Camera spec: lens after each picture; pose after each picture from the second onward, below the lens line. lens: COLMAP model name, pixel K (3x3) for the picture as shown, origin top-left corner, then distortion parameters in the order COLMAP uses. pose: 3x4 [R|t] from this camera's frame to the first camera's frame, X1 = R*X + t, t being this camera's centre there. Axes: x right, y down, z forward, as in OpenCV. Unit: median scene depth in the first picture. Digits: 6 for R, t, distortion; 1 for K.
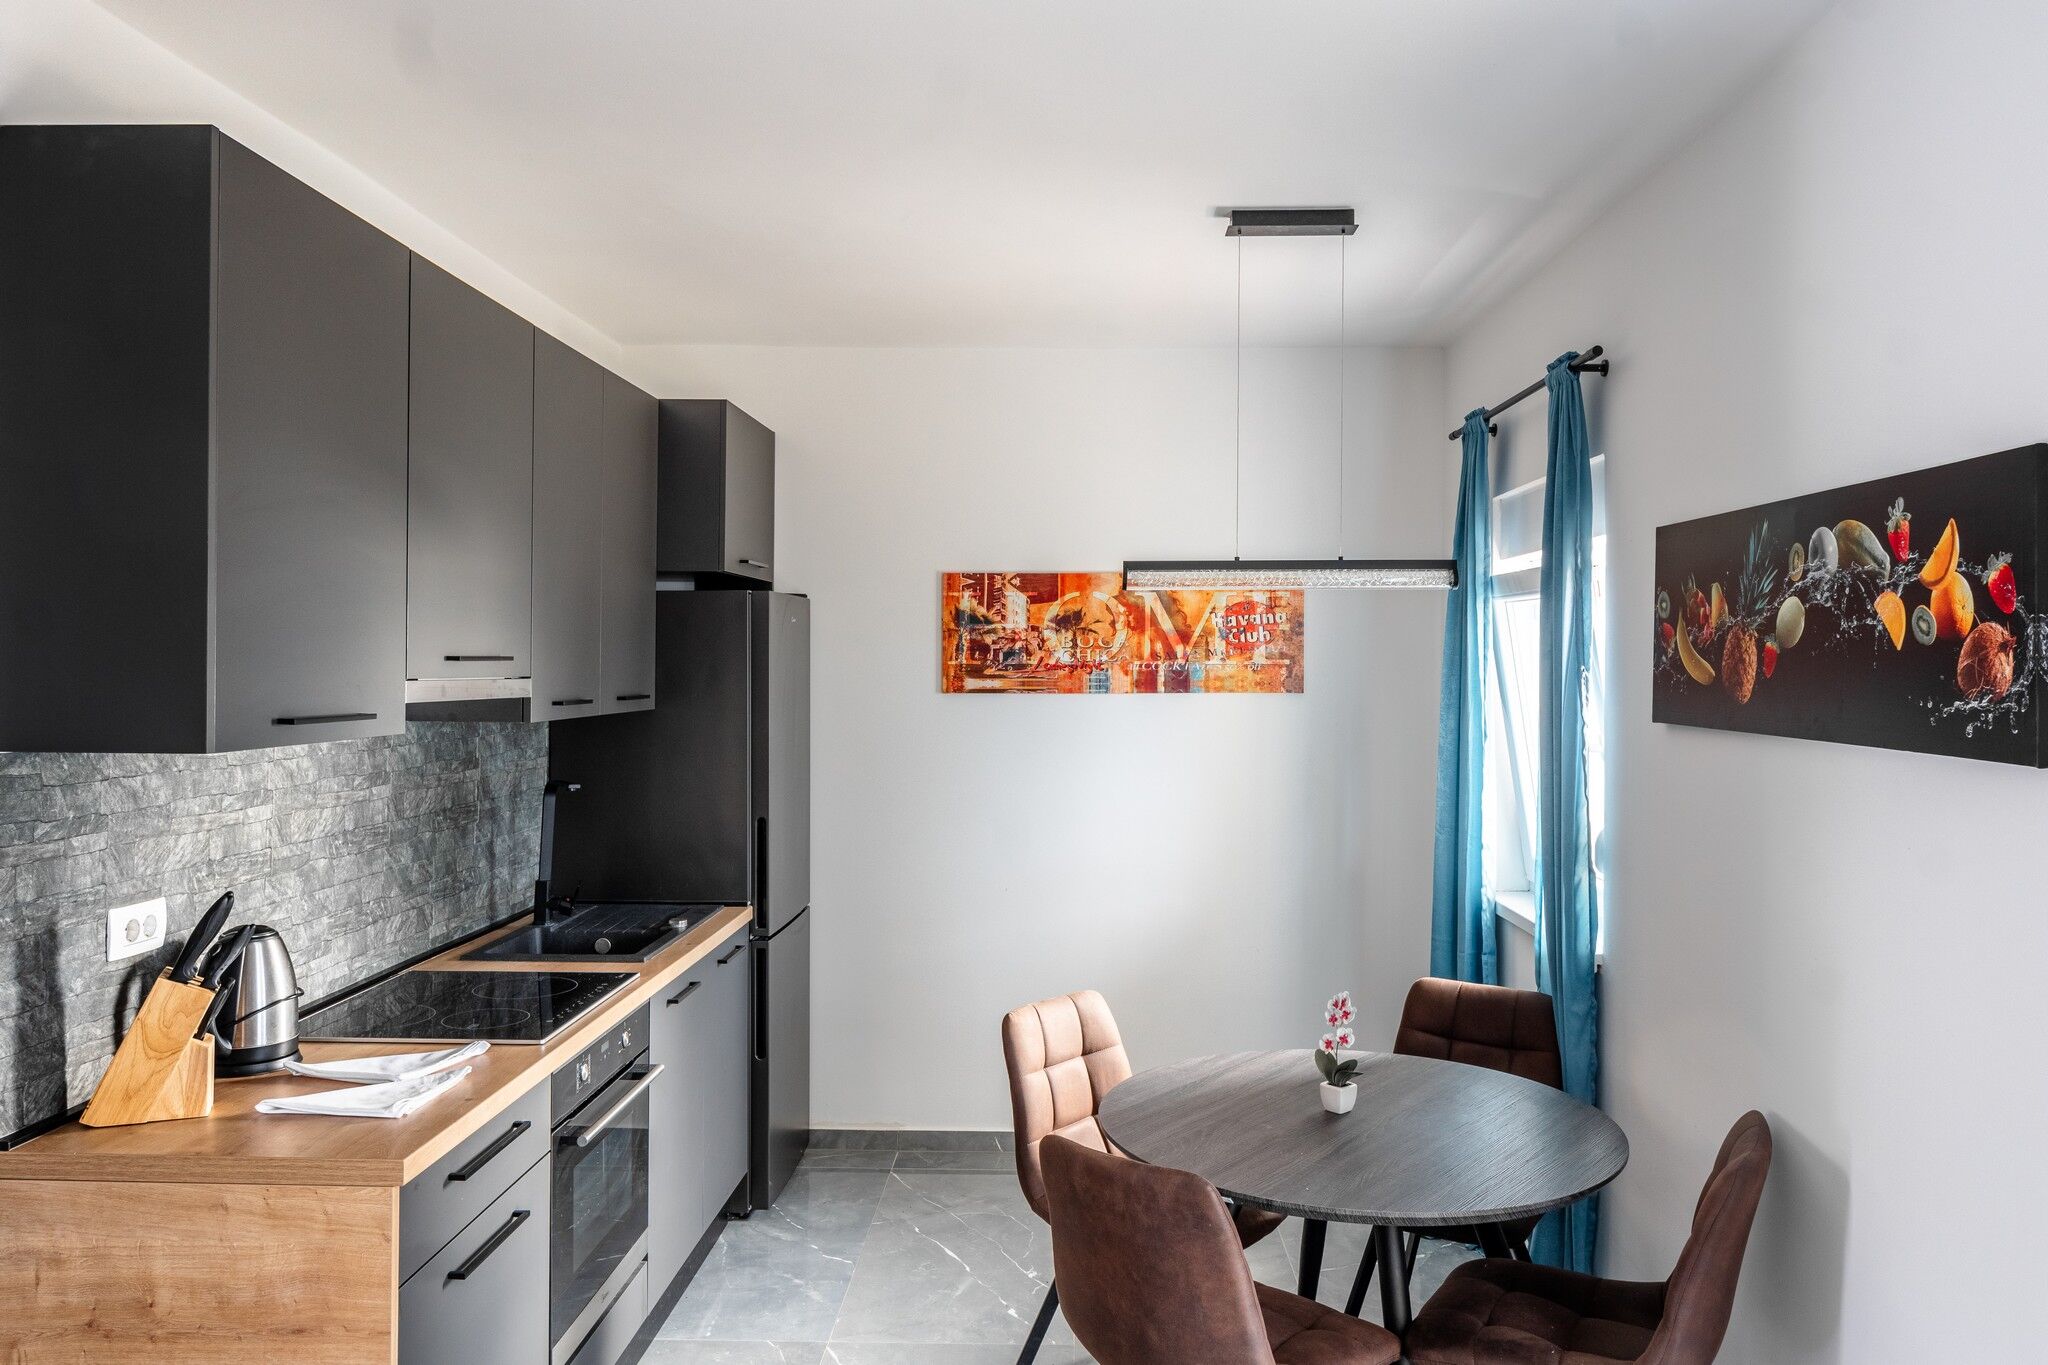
lens RADIAL K [[1410.7, 0, 1025.8], [0, 1410.7, 647.2], [0, 0, 1]] dist [-0.000298, -0.007133]
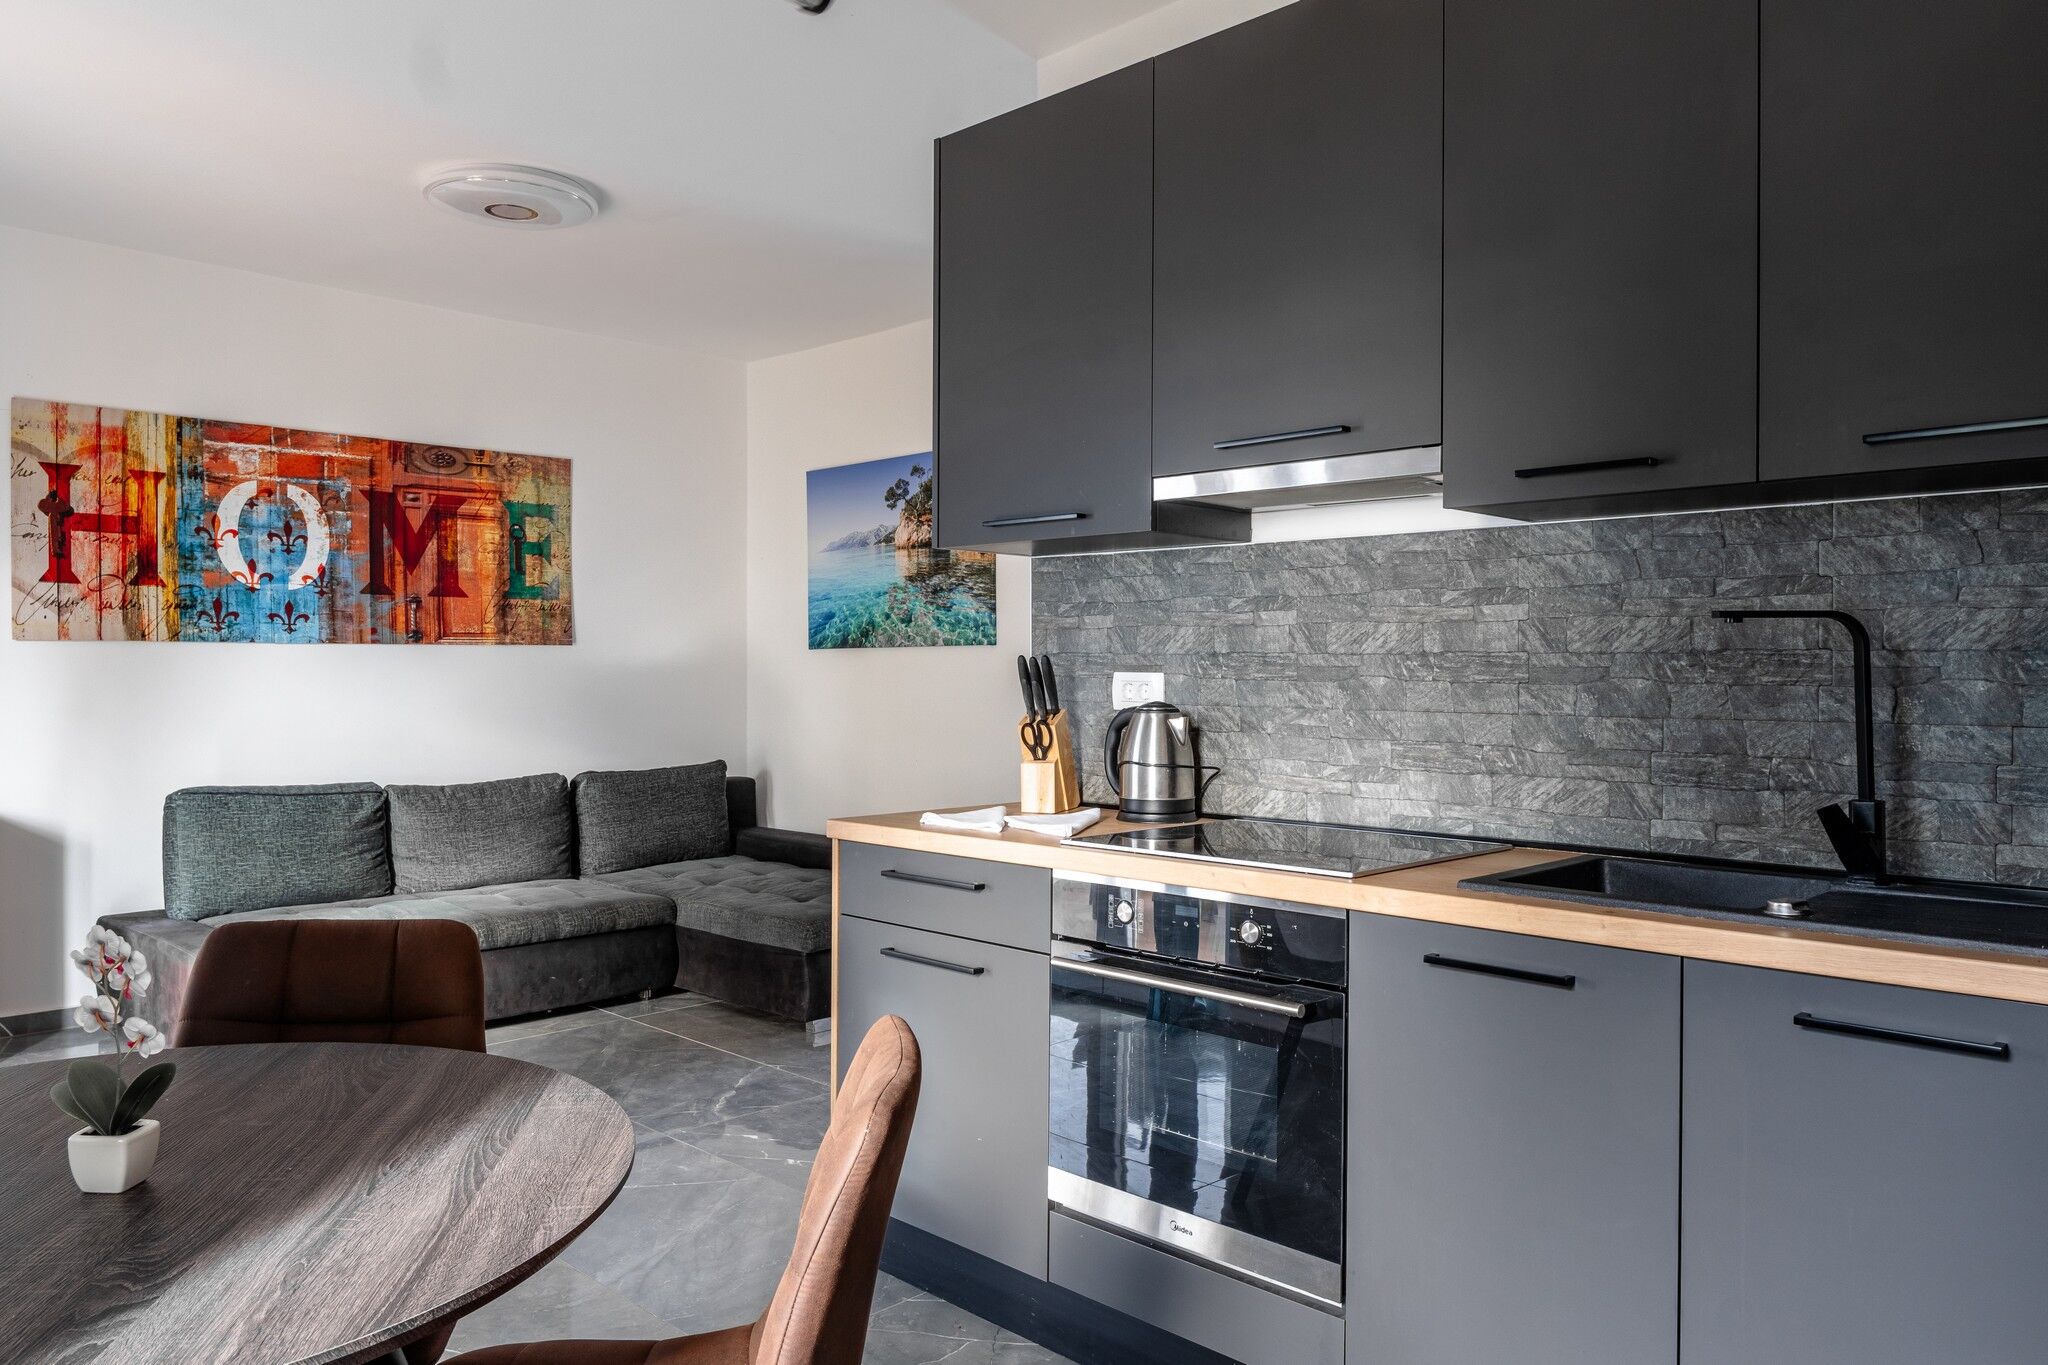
lens RADIAL K [[1410.7, 0, 994.7], [0, 1410.7, 671.2], [0, 0, 1]] dist [-0.000298, -0.007133]
pose [[-0.678424, -0.006518, -0.734642, 0.355635], [0.002692, 0.999932, -0.011358, 0.159831], [0.734666, -0.009683, -0.678360, 1.474426]]
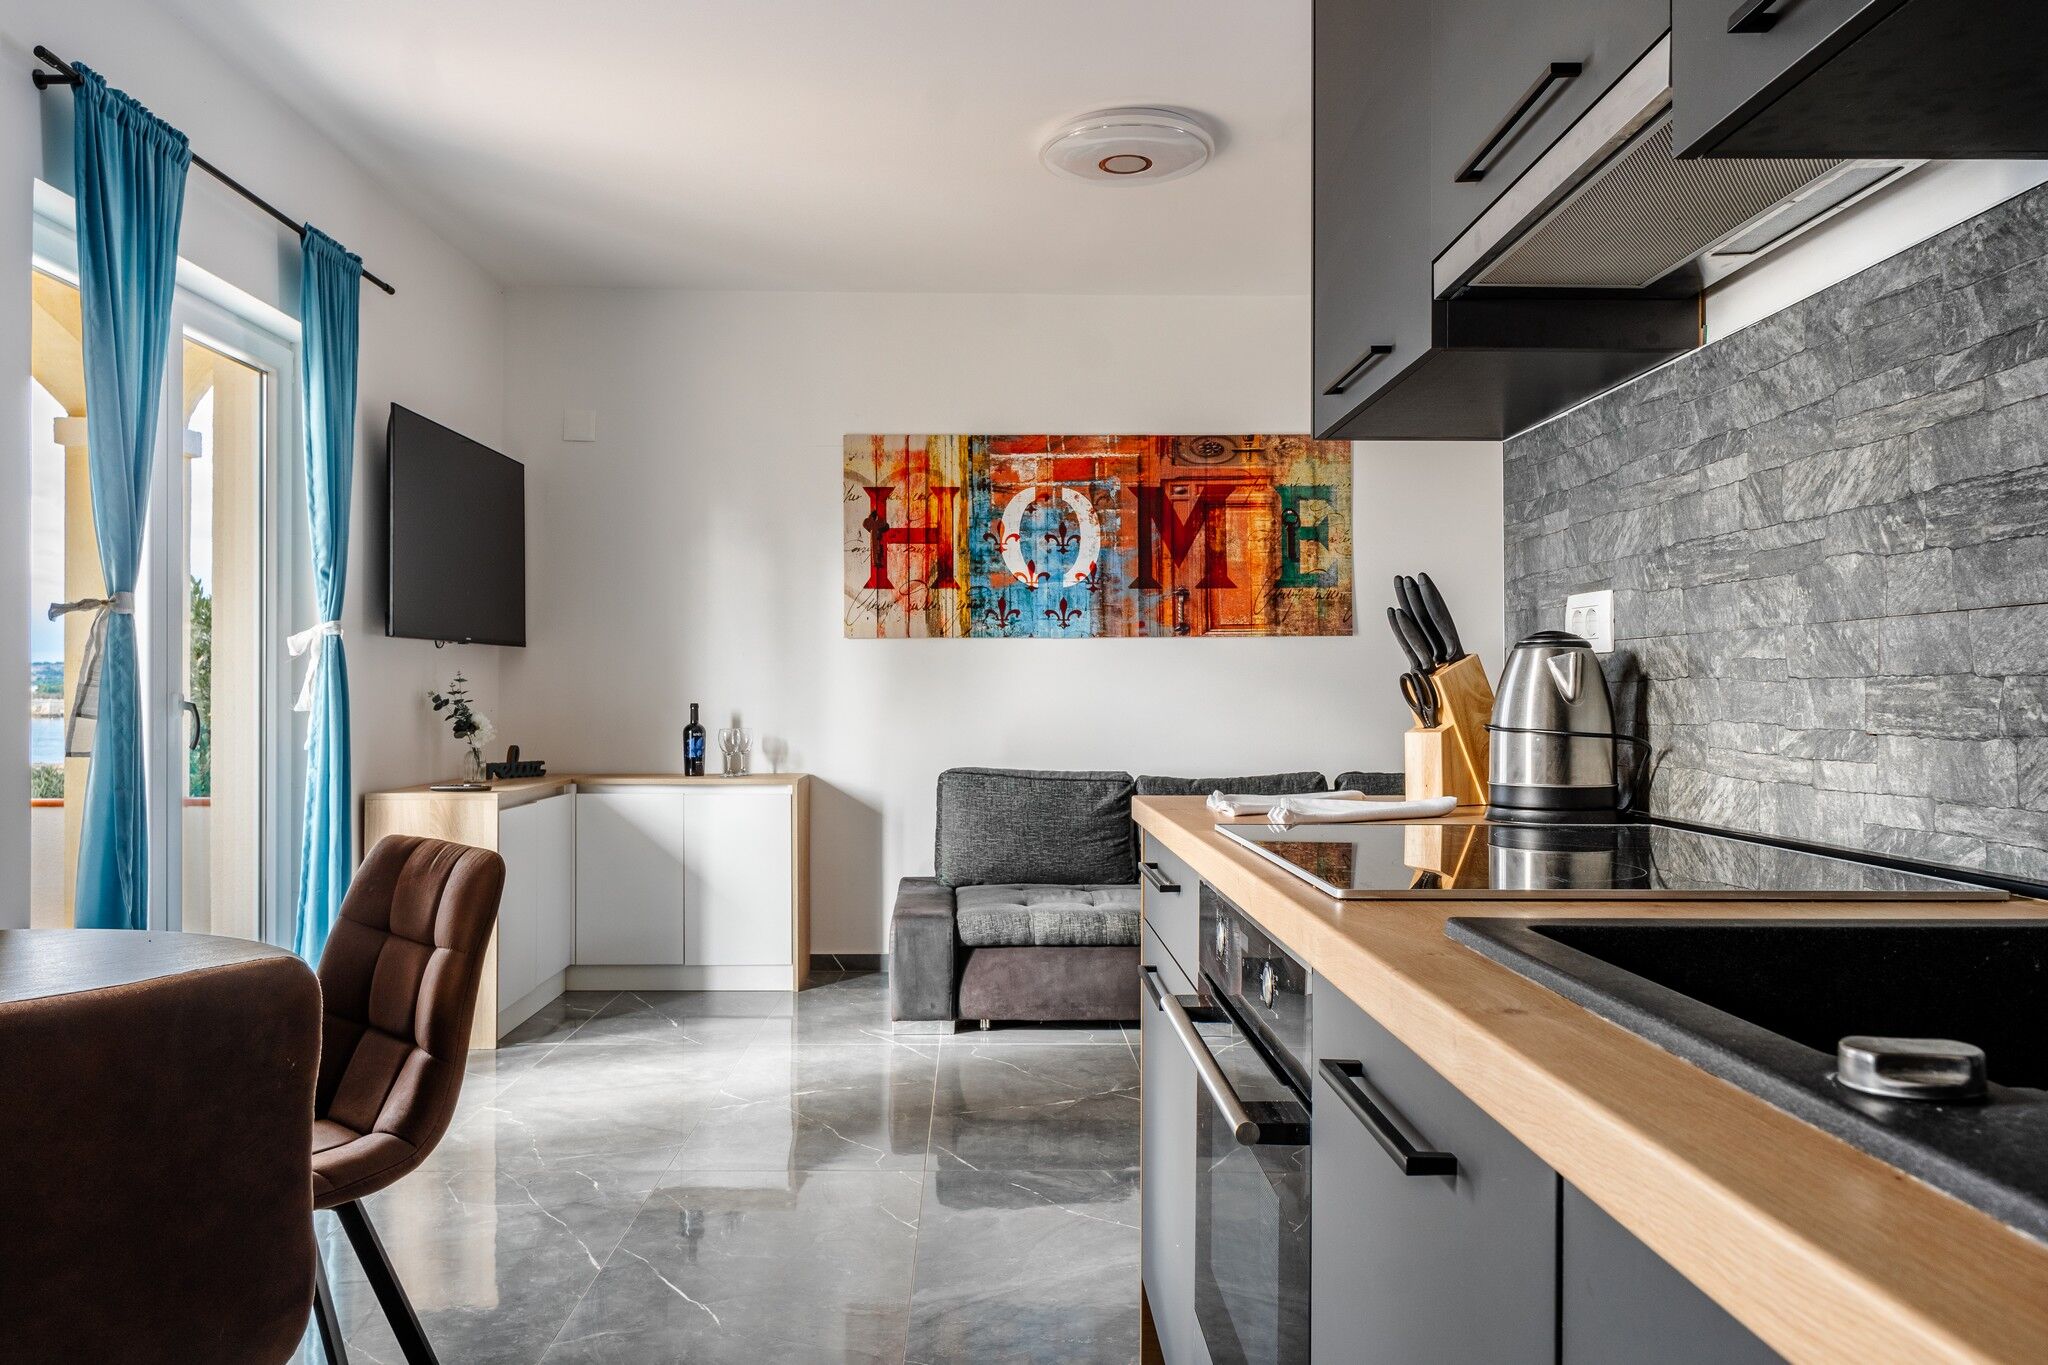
lens RADIAL K [[1410.7, 0, 1005.2], [0, 1410.7, 695.5], [0, 0, 1]] dist [-0.000298, -0.007133]
pose [[-0.998642, -0.006488, -0.051699, -0.197187], [-0.005693, 0.999863, -0.015511, 0.211130], [0.051793, -0.015196, -0.998542, 1.491141]]
